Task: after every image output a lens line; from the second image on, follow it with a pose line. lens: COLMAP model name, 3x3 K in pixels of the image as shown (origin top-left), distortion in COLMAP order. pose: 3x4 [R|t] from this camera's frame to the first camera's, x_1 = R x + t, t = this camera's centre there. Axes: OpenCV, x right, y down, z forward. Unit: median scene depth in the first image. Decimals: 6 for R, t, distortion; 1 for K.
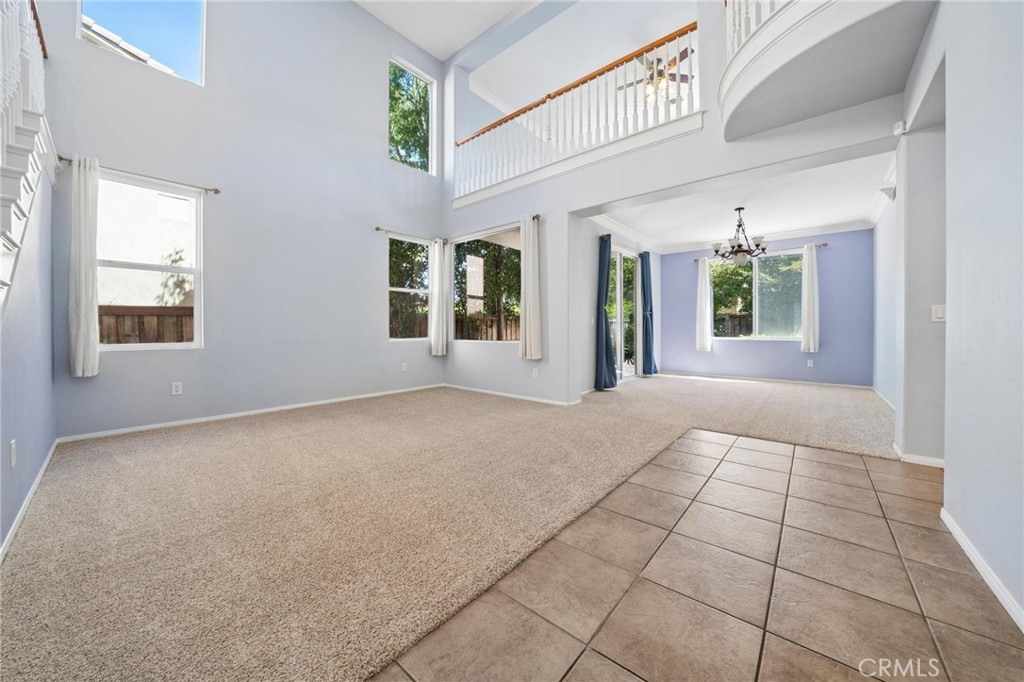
lens RADIAL K [[354.1, 0, 510.0], [0, 354.1, 332.7], [0, 0, 1]] dist [-0.024301, 0.000219]
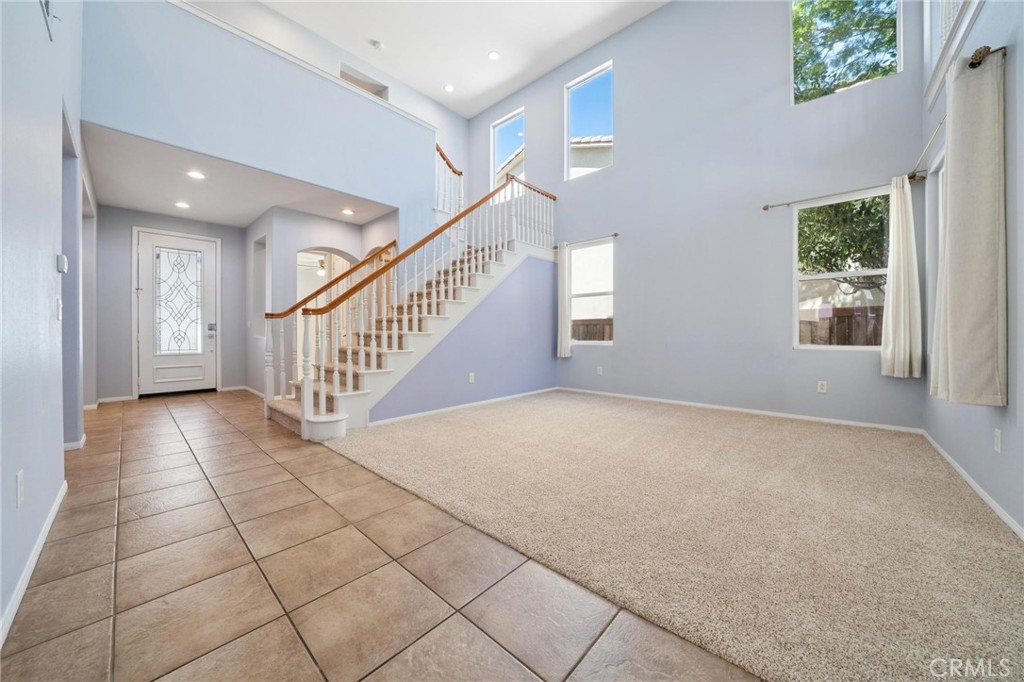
lens RADIAL K [[354.1, 0, 507.6], [0, 354.1, 338.4], [0, 0, 1]] dist [-0.024301, 0.000219]
pose [[-0.020754, 0.015474, -0.999665, 0.410382], [-0.008044, 0.999845, 0.015644, -0.003190], [0.999752, 0.008366, -0.020626, 0.400578]]
